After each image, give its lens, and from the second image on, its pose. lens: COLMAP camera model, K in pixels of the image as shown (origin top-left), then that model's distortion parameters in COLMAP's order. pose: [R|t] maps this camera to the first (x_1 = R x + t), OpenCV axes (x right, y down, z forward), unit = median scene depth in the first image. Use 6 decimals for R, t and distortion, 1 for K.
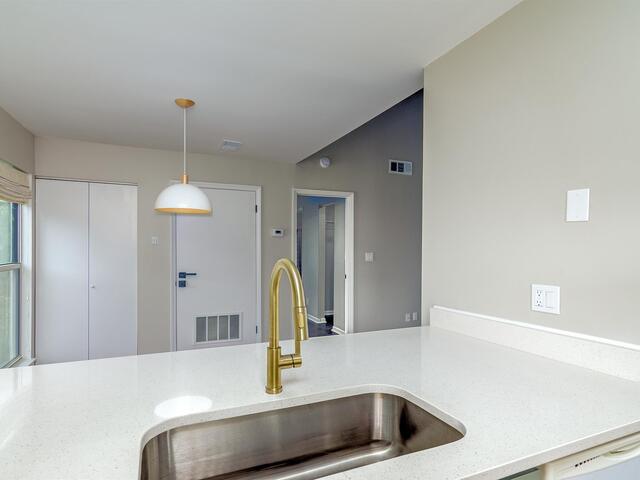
lens RADIAL K [[365.0, 0, 314.1], [0, 365.0, 251.2], [0, 0, 1]] dist [-0.010707, 0.005178]
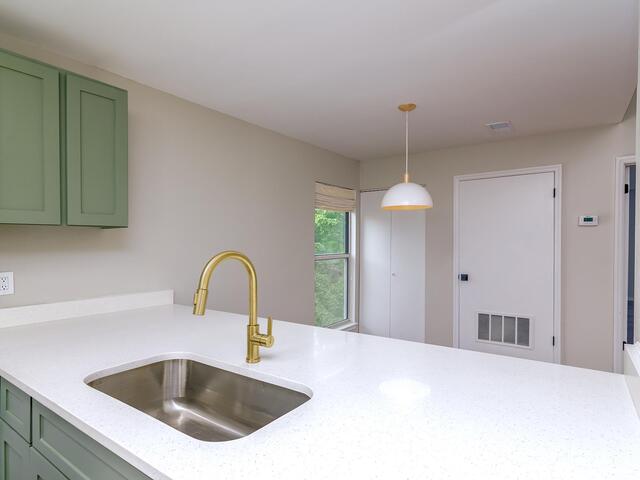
lens RADIAL K [[365.0, 0, 336.3], [0, 365.0, 244.8], [0, 0, 1]] dist [-0.010707, 0.005178]
pose [[0.521826, -0.003225, -0.853046, 0.367720], [0.002544, 0.999994, -0.002225, 0.001170], [0.853048, -0.001009, 0.521831, 0.211251]]
